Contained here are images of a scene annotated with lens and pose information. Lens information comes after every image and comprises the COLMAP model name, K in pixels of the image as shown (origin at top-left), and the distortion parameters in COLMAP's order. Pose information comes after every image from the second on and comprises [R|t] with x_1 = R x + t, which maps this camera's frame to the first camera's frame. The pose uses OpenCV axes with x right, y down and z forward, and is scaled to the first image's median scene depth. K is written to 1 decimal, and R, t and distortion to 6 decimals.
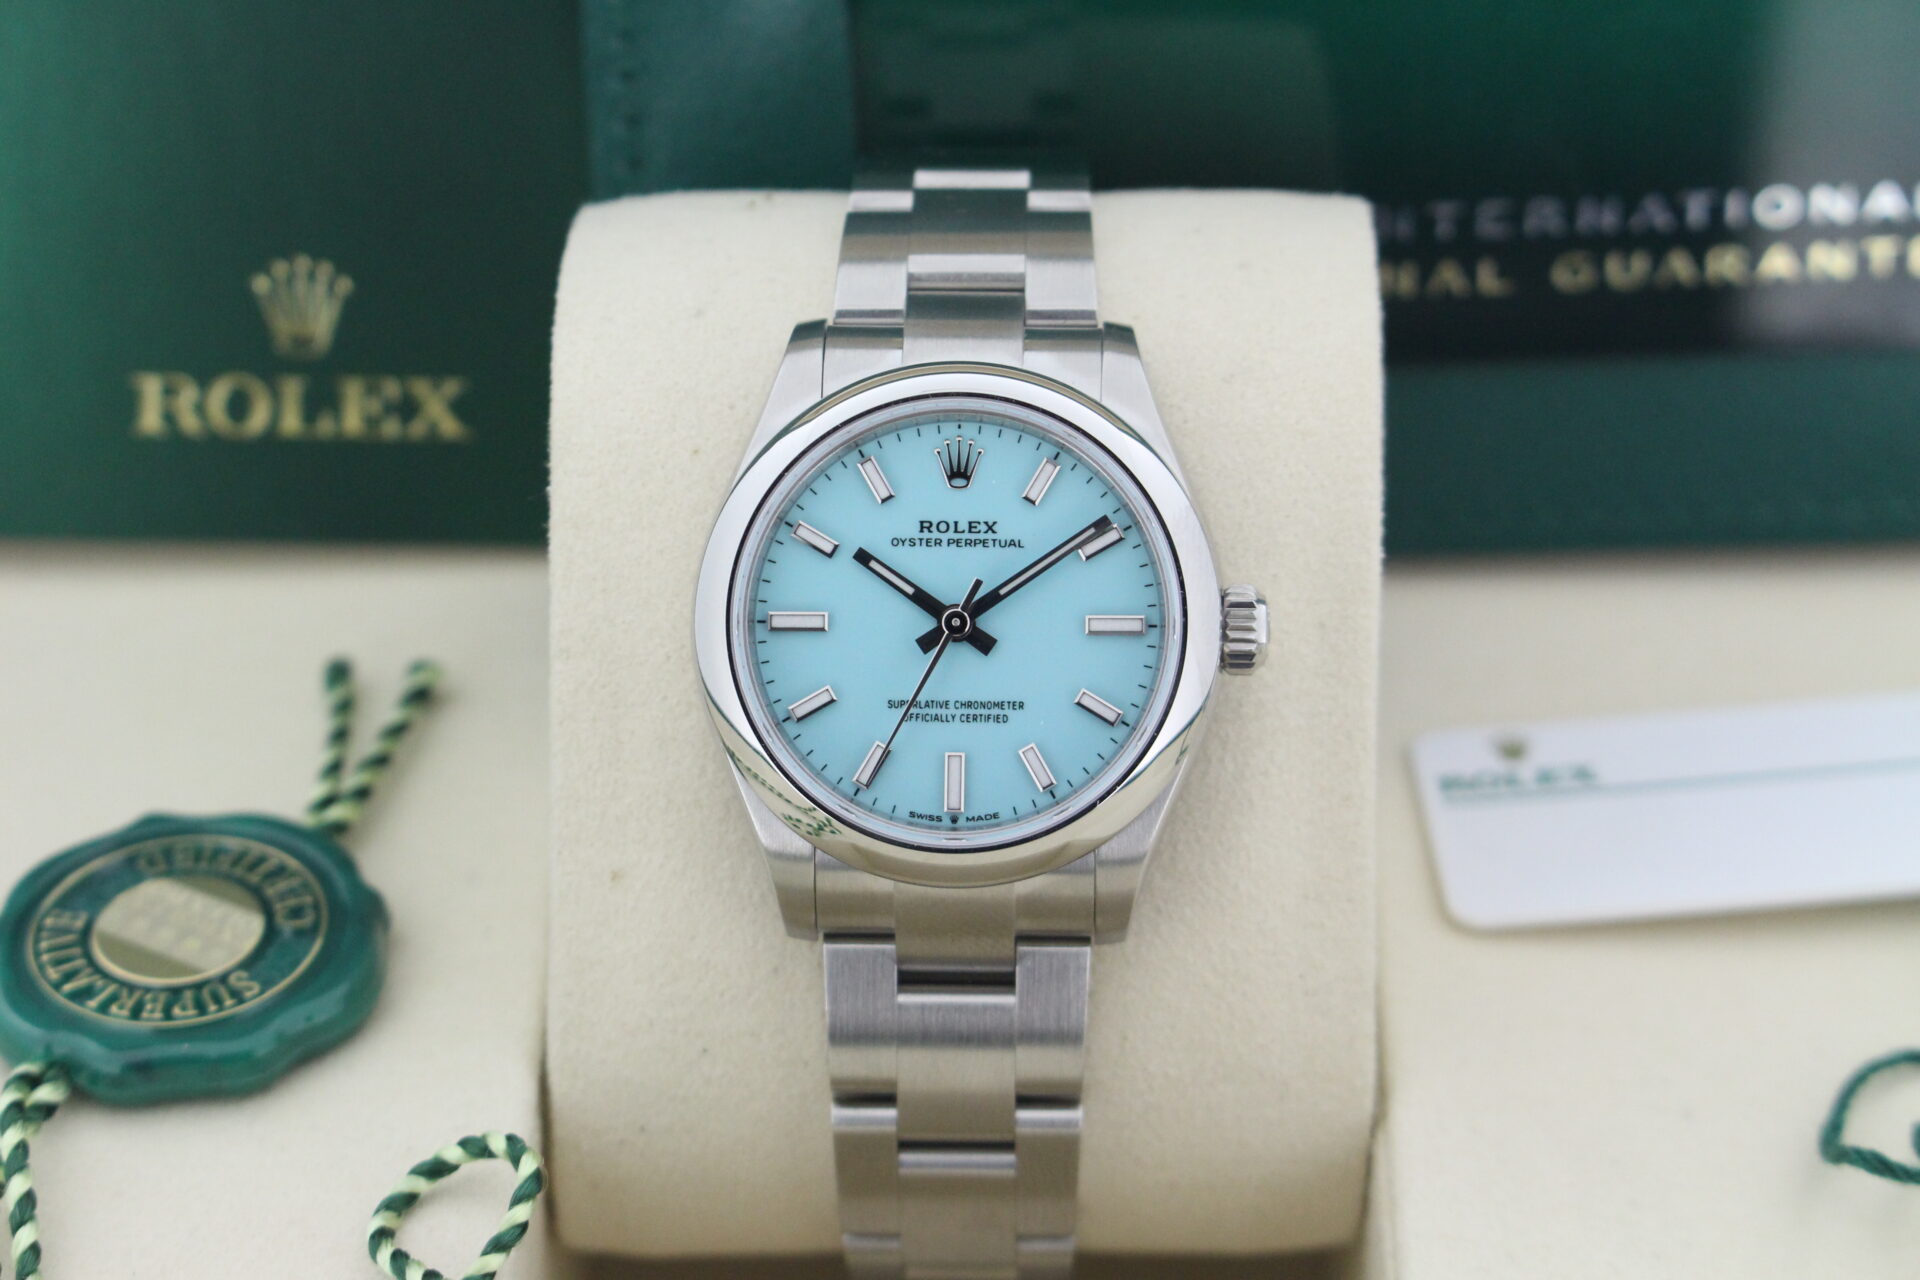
lens RADIAL K [[4743.6, 0, 960.0], [0, 4743.6, 640.0], [0, 0, 1]] dist [0.057327, 0.744925]
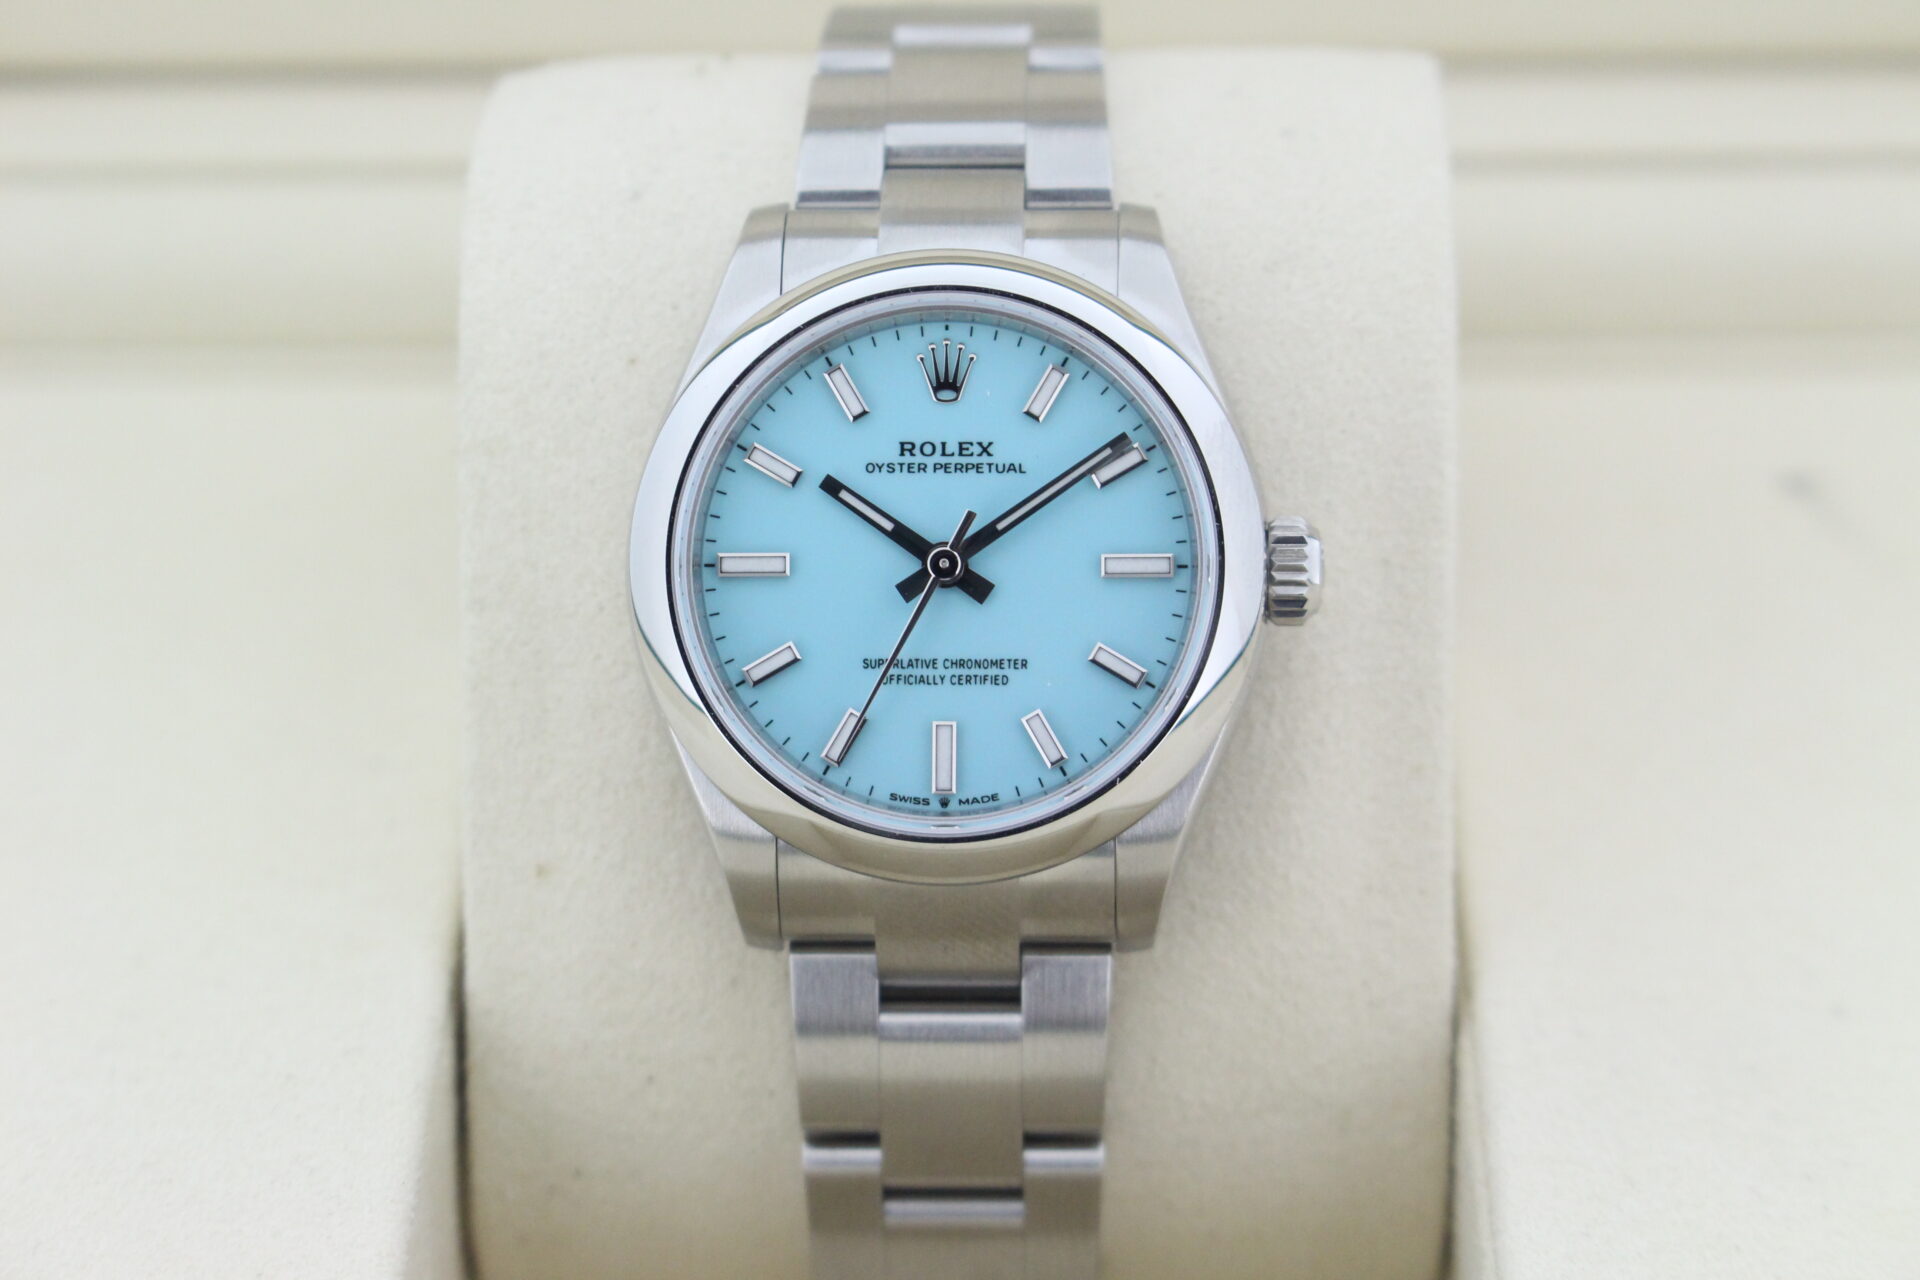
lens RADIAL K [[4743.6, 0, 960.0], [0, 4743.6, 640.0], [0, 0, 1]] dist [0.057327, 0.744925]
pose [[0.999921, -0.009151, -0.008615, 0.008665], [0.009305, 0.999795, 0.018000, -0.005246], [0.008448, -0.018078, 0.999801, 0.168507]]
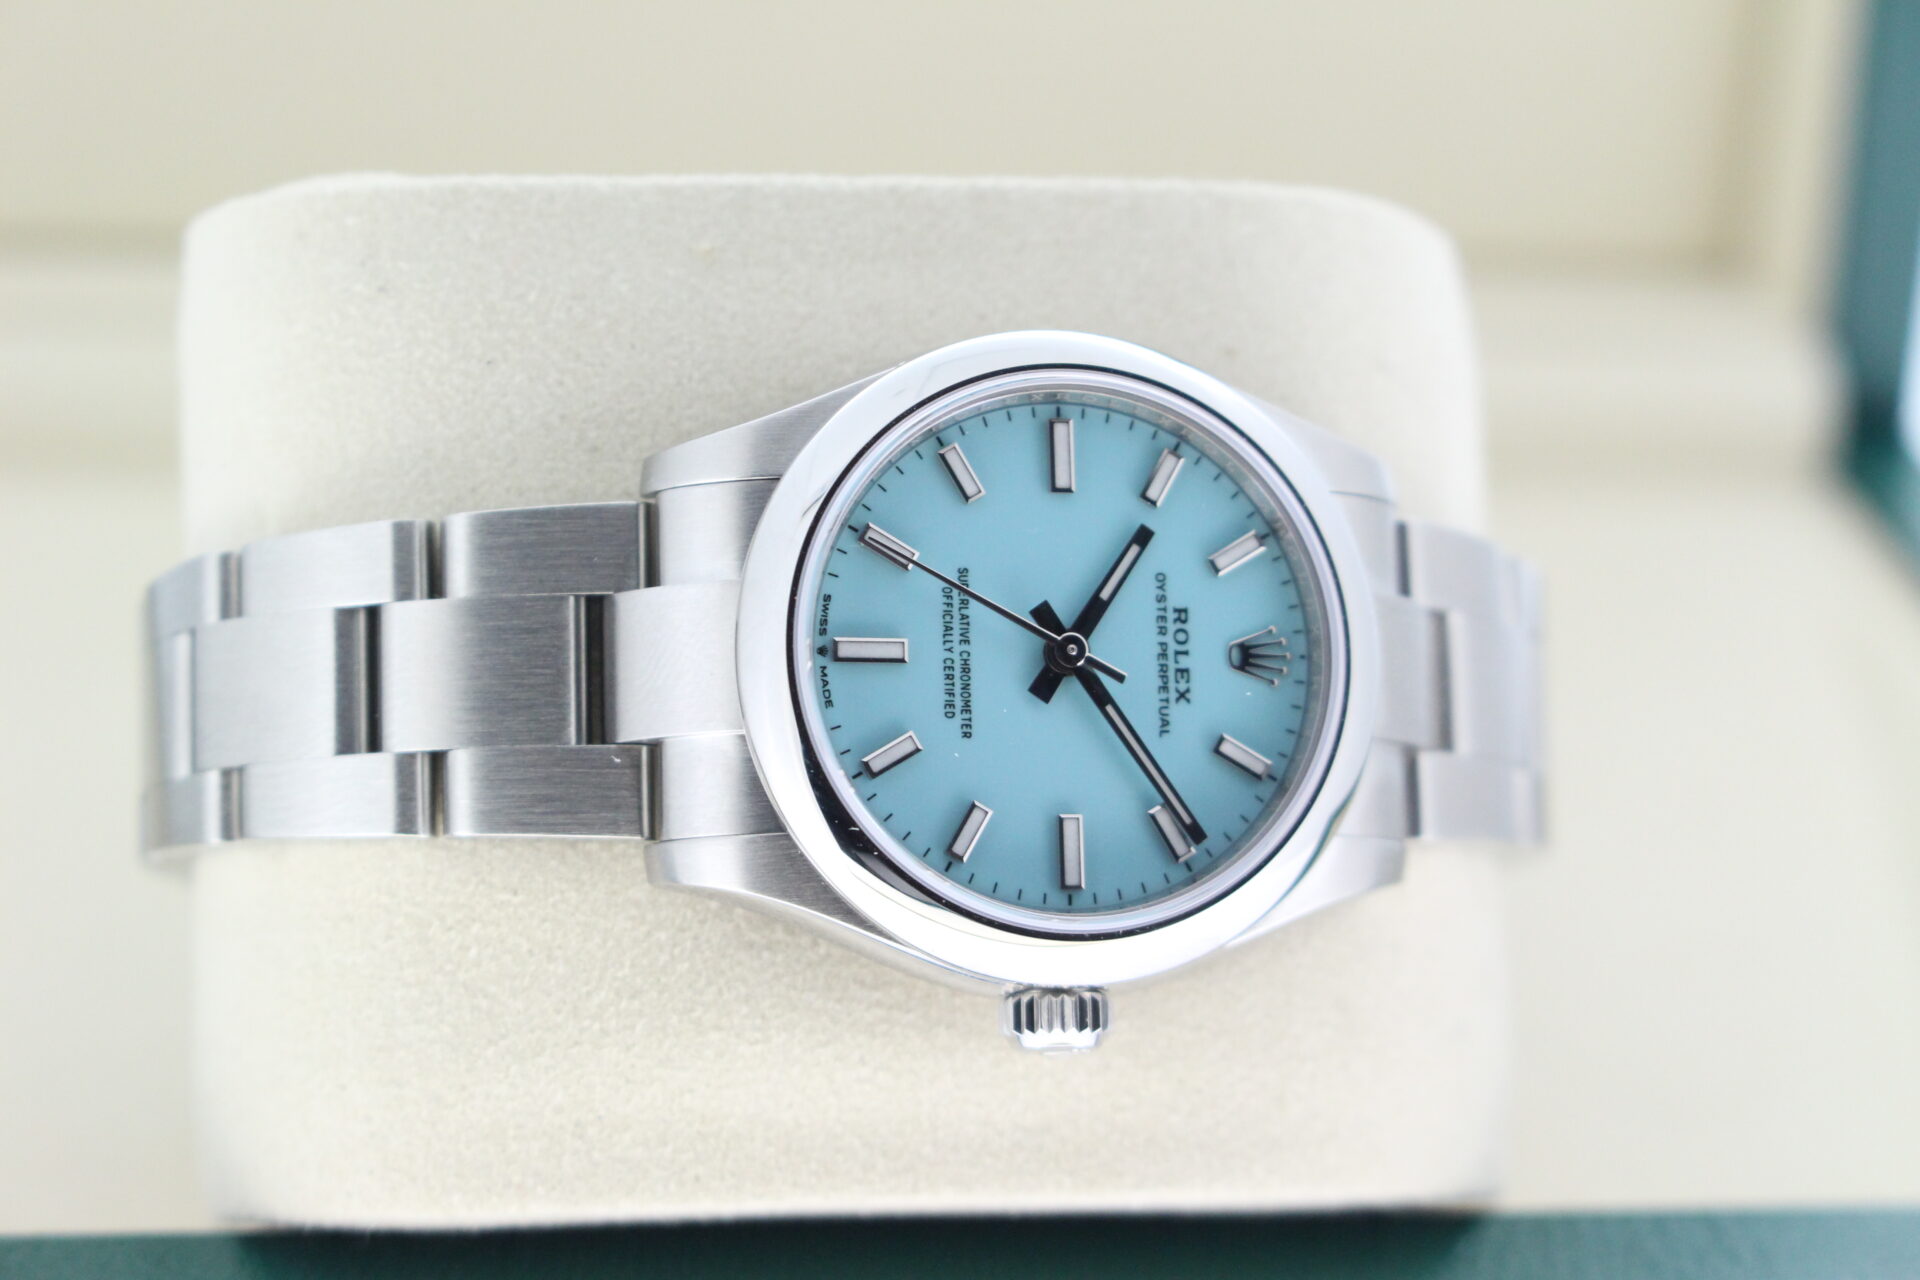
lens RADIAL K [[4743.6, 0, 960.0], [0, 4743.6, 640.0], [0, 0, 1]] dist [0.057327, 0.744925]
pose [[0.025590, 0.994353, -0.102996, 0.076708], [-0.987577, 0.009167, -0.156866, 0.135500], [-0.155036, 0.105731, 0.982235, 0.216825]]
